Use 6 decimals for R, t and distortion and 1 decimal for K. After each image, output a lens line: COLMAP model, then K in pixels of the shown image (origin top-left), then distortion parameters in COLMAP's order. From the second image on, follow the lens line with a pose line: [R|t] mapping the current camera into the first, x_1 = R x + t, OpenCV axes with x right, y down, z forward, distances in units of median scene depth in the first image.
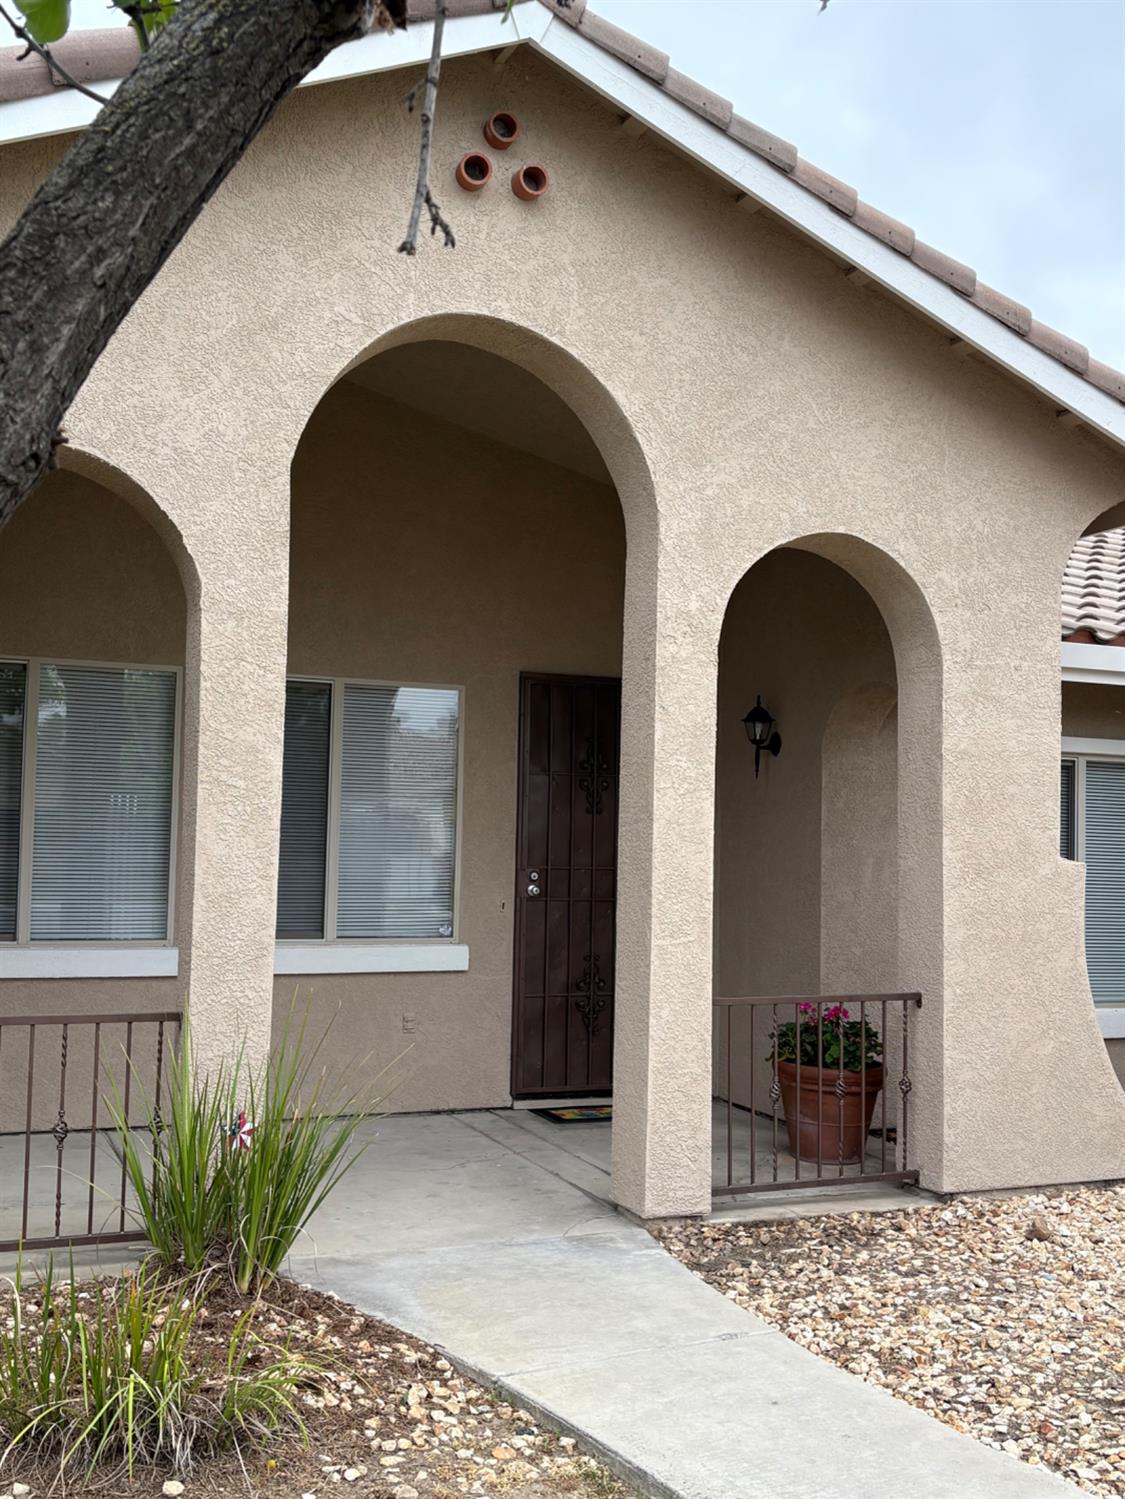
lens RADIAL K [[1632.6, 0, 562.5], [0, 1632.6, 749.5], [0, 0, 1]] dist [0.229086, 0.001456]
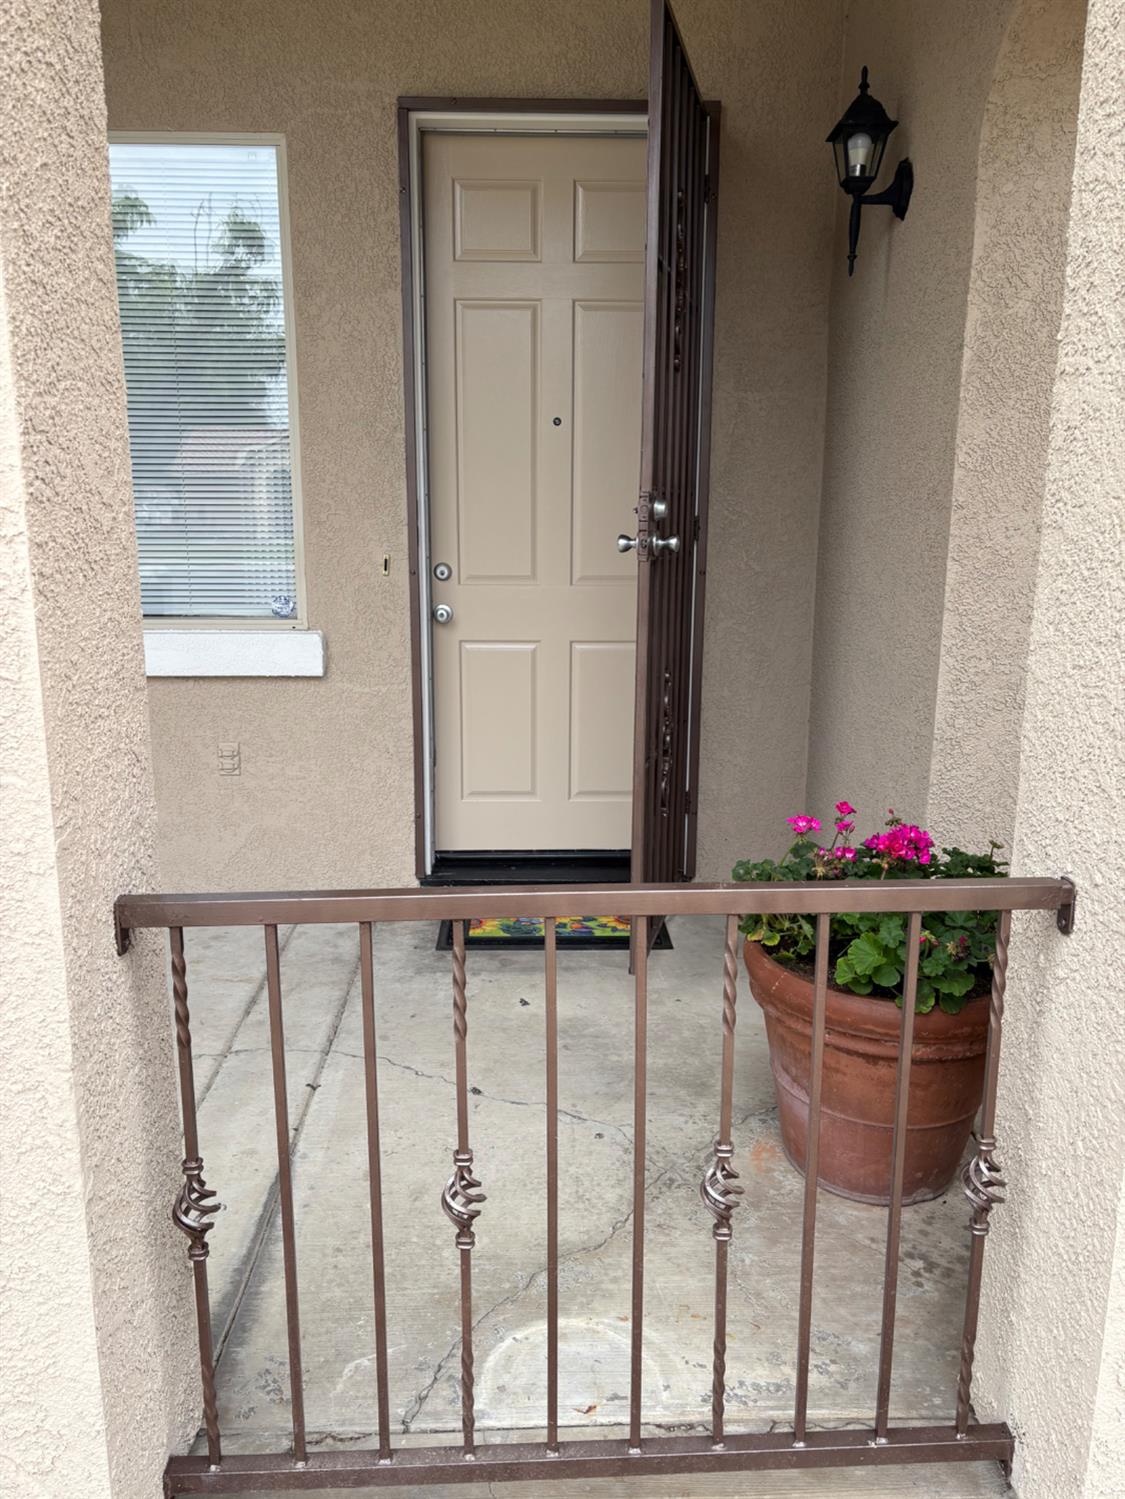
lens RADIAL K [[1141.5, 0, 564.1], [0, 1141.5, 755.1], [0, 0, 1]] dist [0.043098, -0.031166]
pose [[0.931413, 0.057554, -0.359386, 0.173264], [0.040288, 0.965047, 0.258961, 0.062283], [0.361729, -0.255678, 0.896538, 0.680998]]
